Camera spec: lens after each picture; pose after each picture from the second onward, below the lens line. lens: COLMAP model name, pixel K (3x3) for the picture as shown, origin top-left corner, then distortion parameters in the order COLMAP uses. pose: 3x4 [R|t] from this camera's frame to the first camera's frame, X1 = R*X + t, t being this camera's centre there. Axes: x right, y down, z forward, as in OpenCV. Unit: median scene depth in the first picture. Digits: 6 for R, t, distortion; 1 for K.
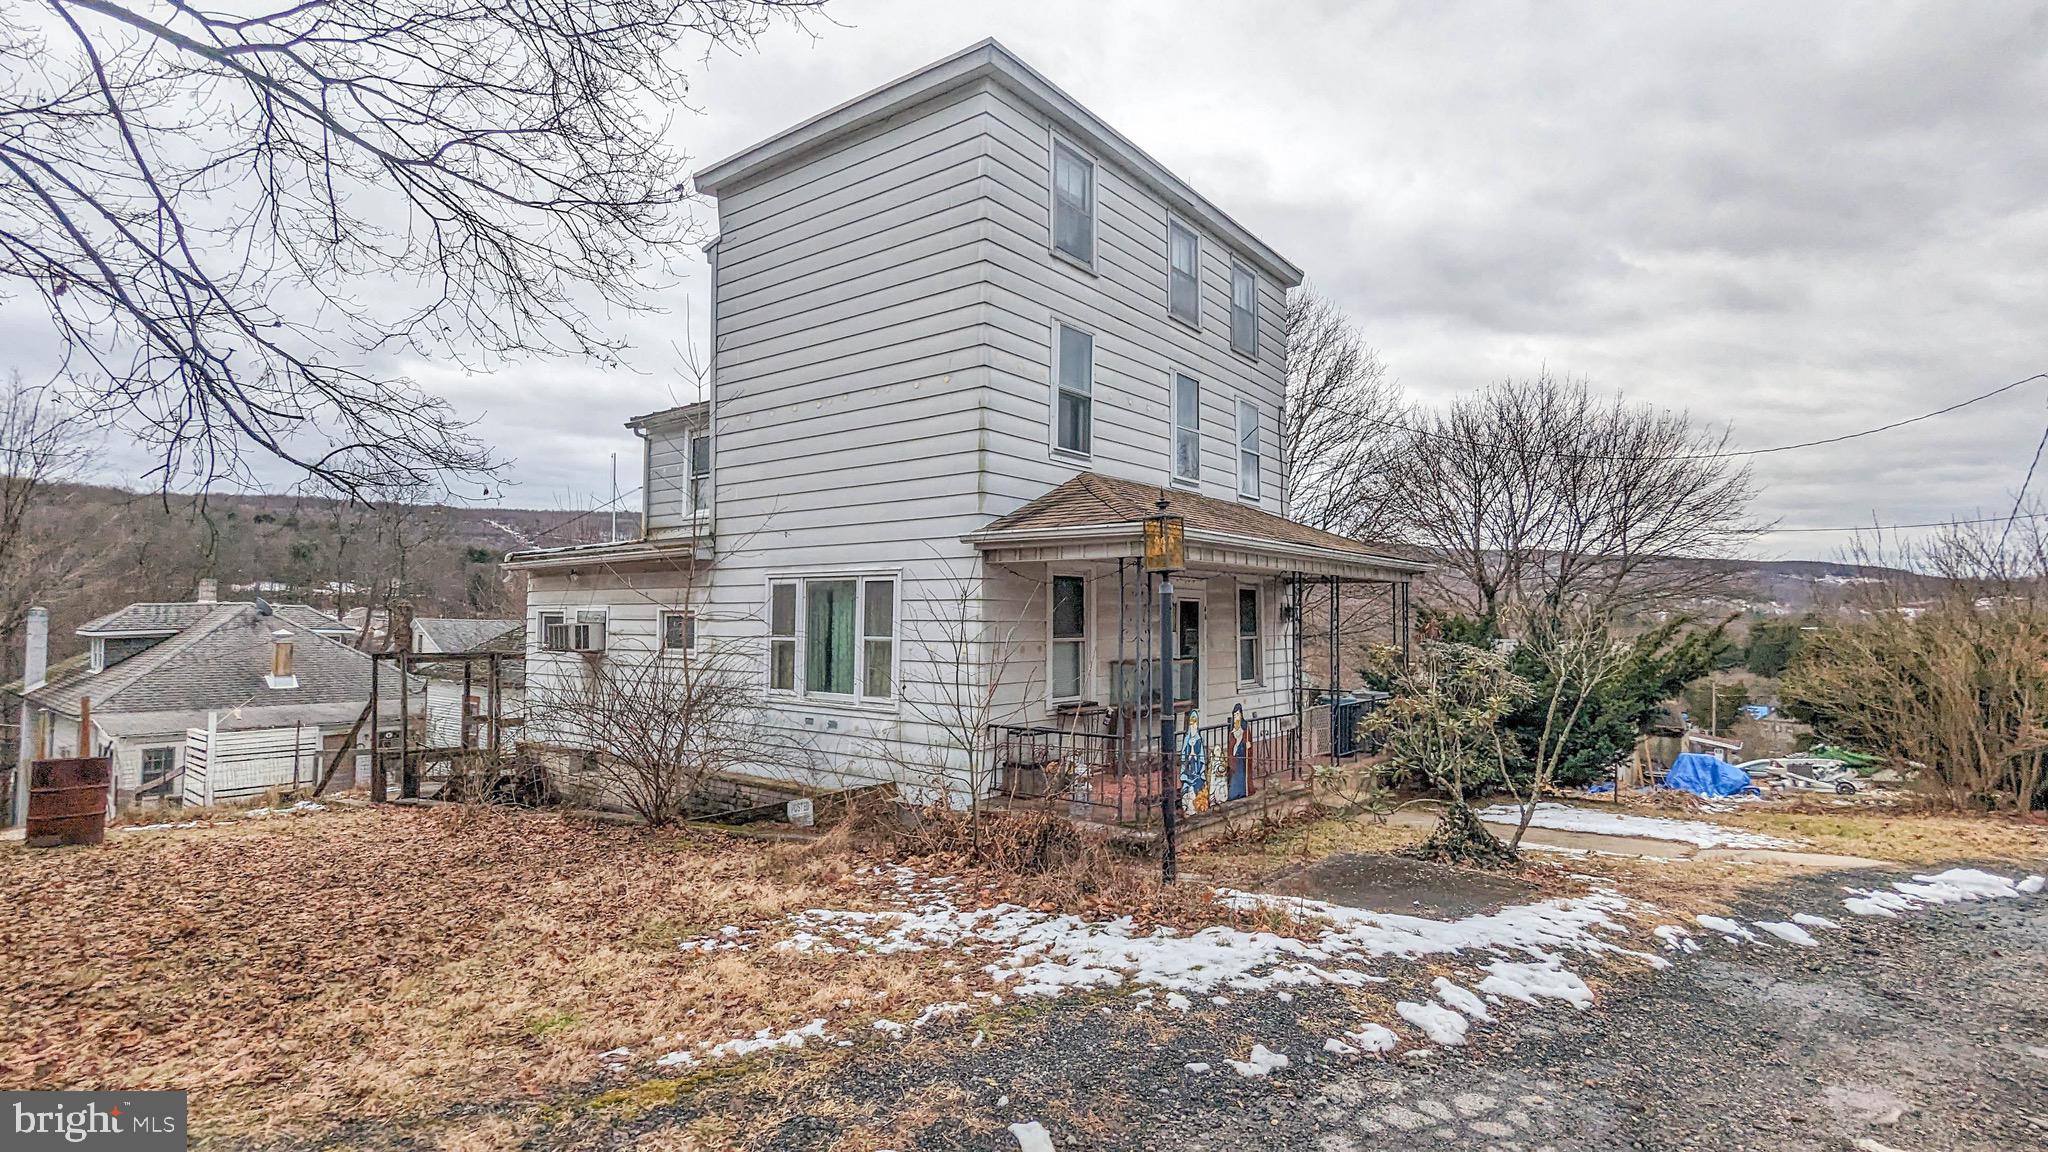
lens RADIAL K [[1016.5, 0, 1015.5], [0, 1016.5, 612.9], [0, 0, 1]] dist [-0.004020, -0.000724]
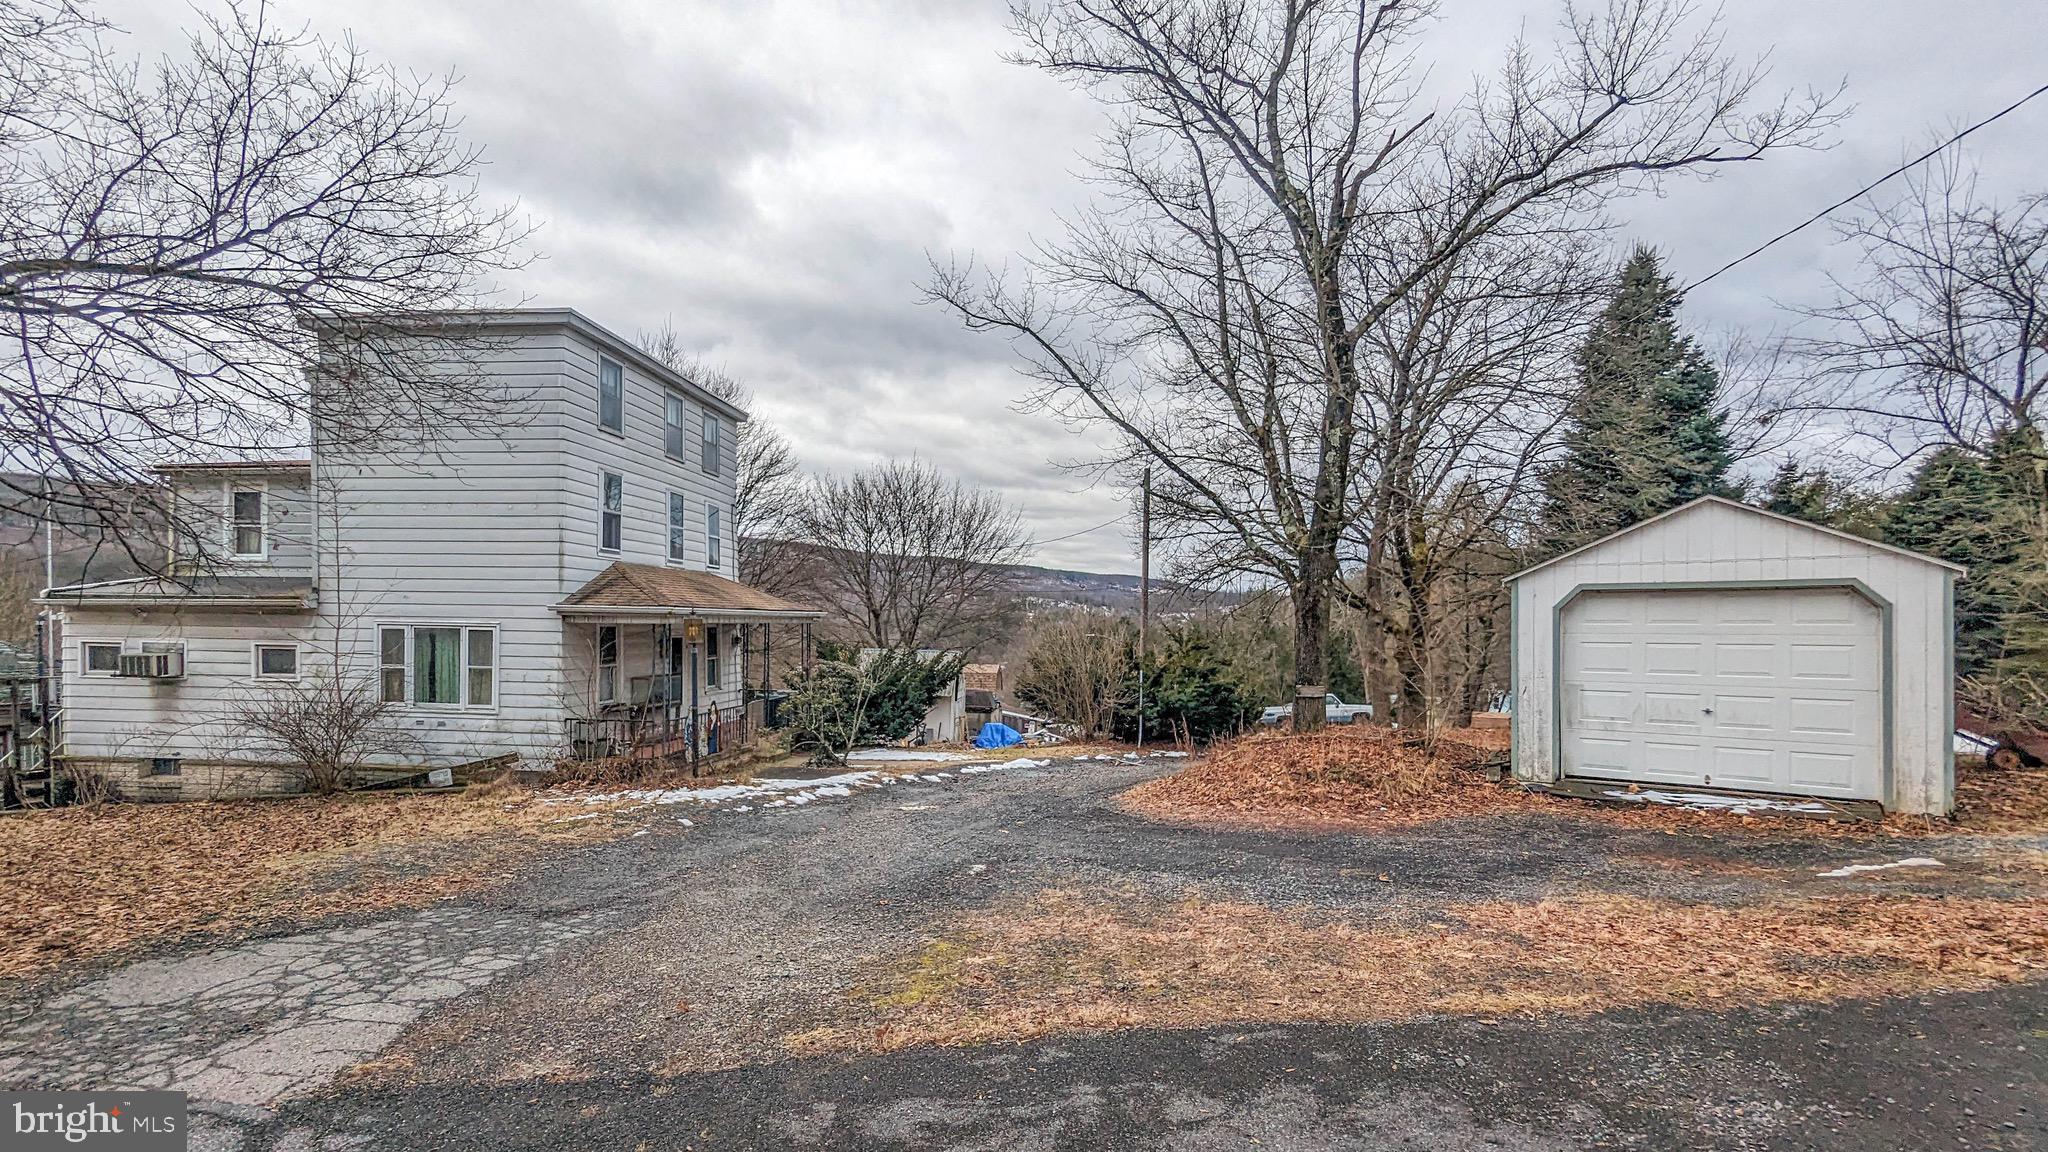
lens RADIAL K [[1016.5, 0, 1015.5], [0, 1016.5, 612.9], [0, 0, 1]] dist [-0.004020, -0.000724]
pose [[0.854217, 0.009557, 0.519829, -0.224061], [-0.011990, 0.999927, 0.001319, -0.064158], [-0.519779, -0.007359, 0.854269, -0.696051]]
